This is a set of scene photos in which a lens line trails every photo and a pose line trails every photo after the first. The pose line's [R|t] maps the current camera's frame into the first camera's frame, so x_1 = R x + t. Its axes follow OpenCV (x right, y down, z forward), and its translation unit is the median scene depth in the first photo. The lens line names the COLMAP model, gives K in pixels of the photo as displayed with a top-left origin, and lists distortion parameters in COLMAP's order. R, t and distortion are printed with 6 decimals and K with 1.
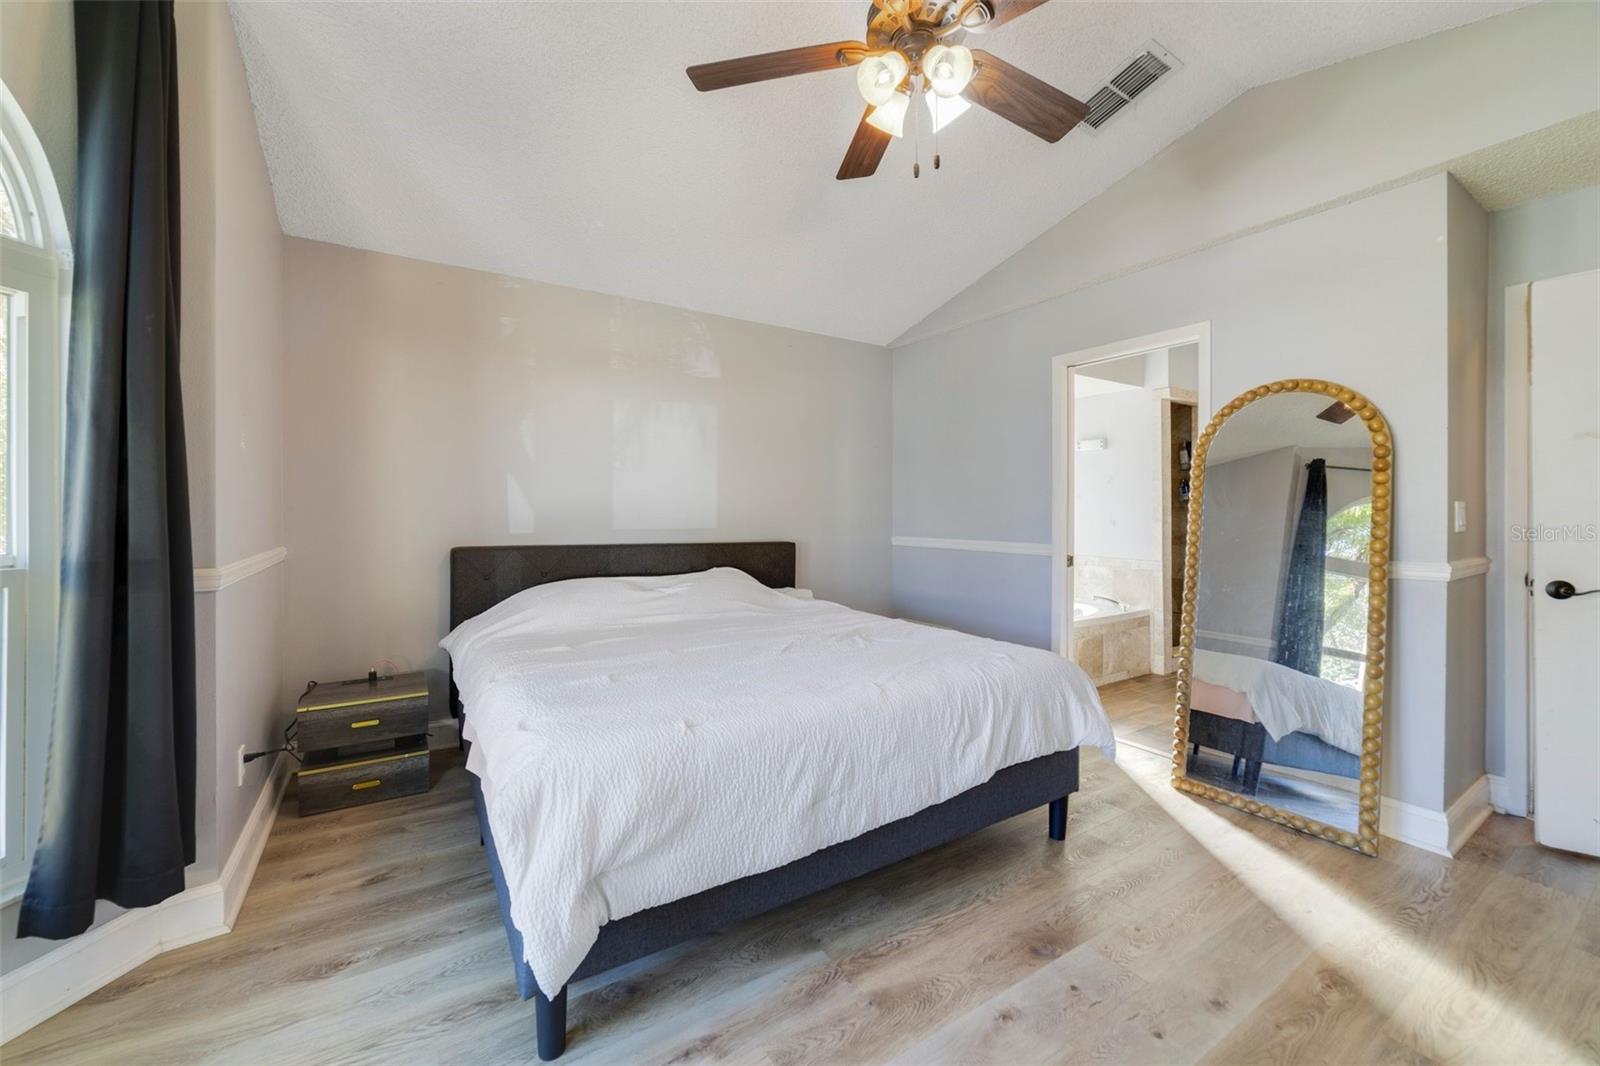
lens RADIAL K [[616.4, 0, 789.1], [0, 616.4, 521.5], [0, 0, 1]] dist [-0.027070, 0.011910]
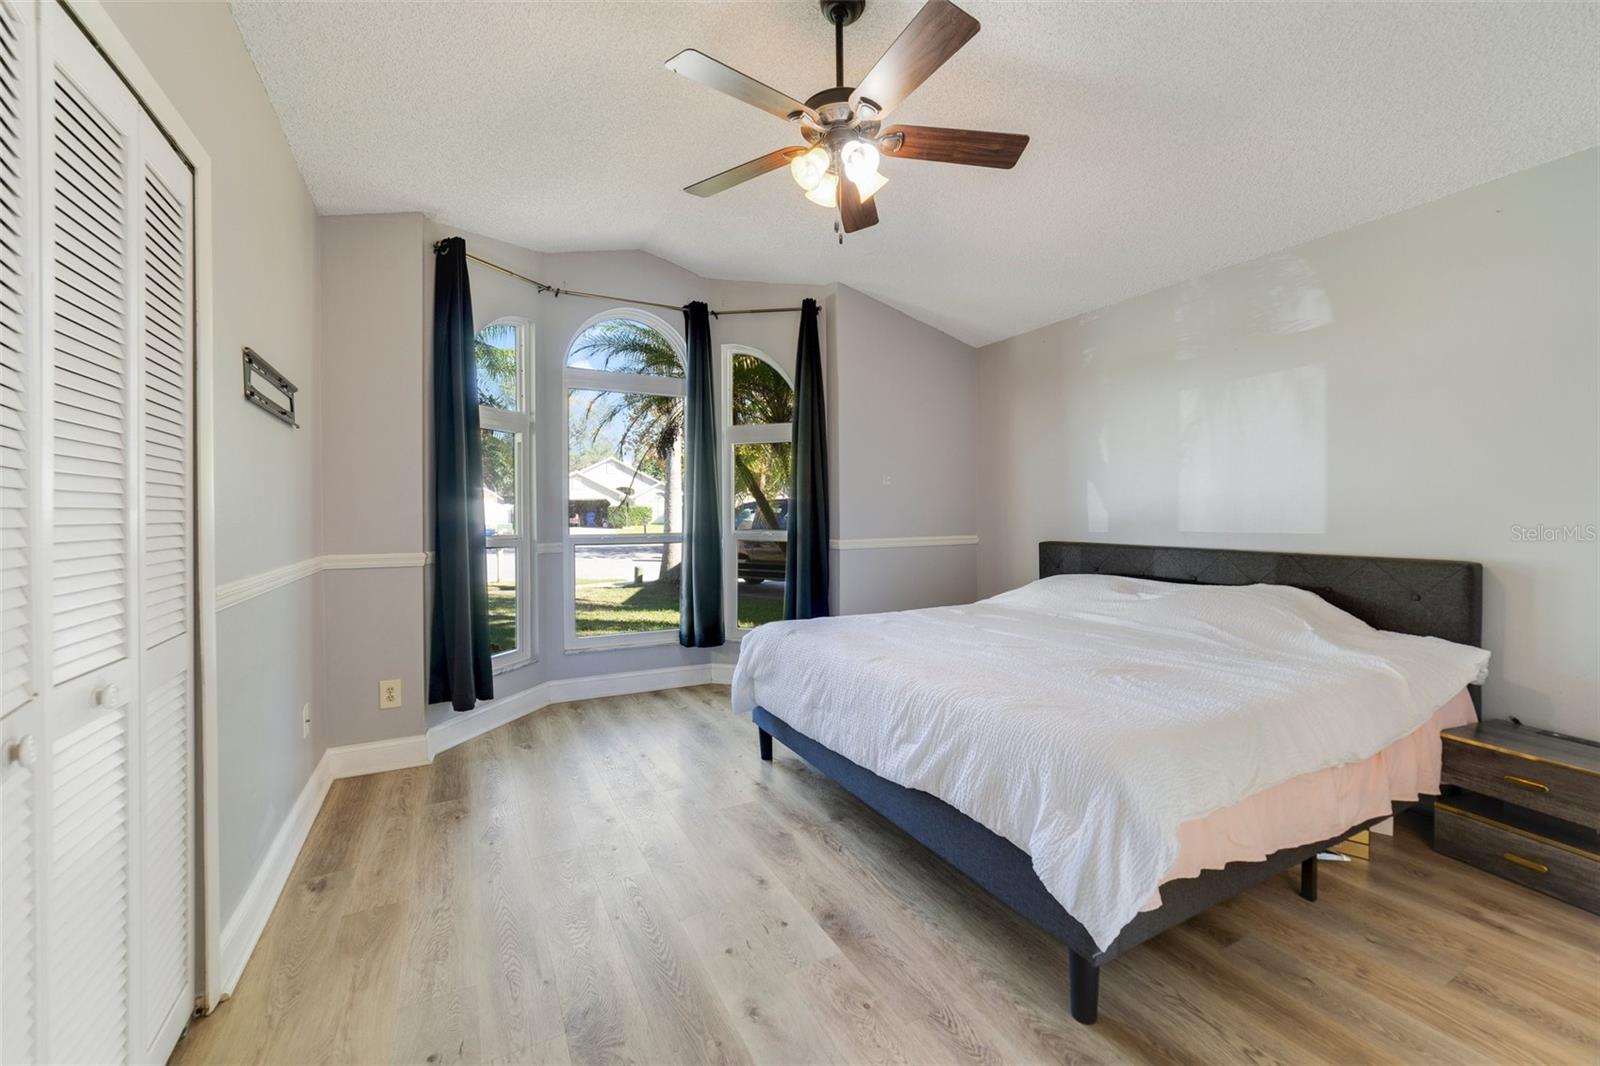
lens RADIAL K [[616.4, 0, 789.1], [0, 616.4, 521.5], [0, 0, 1]] dist [-0.027070, 0.011910]
pose [[-0.063761, 0.009049, -0.997924, 1.407909], [-0.007258, 0.999928, 0.009531, -0.012679], [0.997939, 0.007851, -0.063690, 0.931811]]
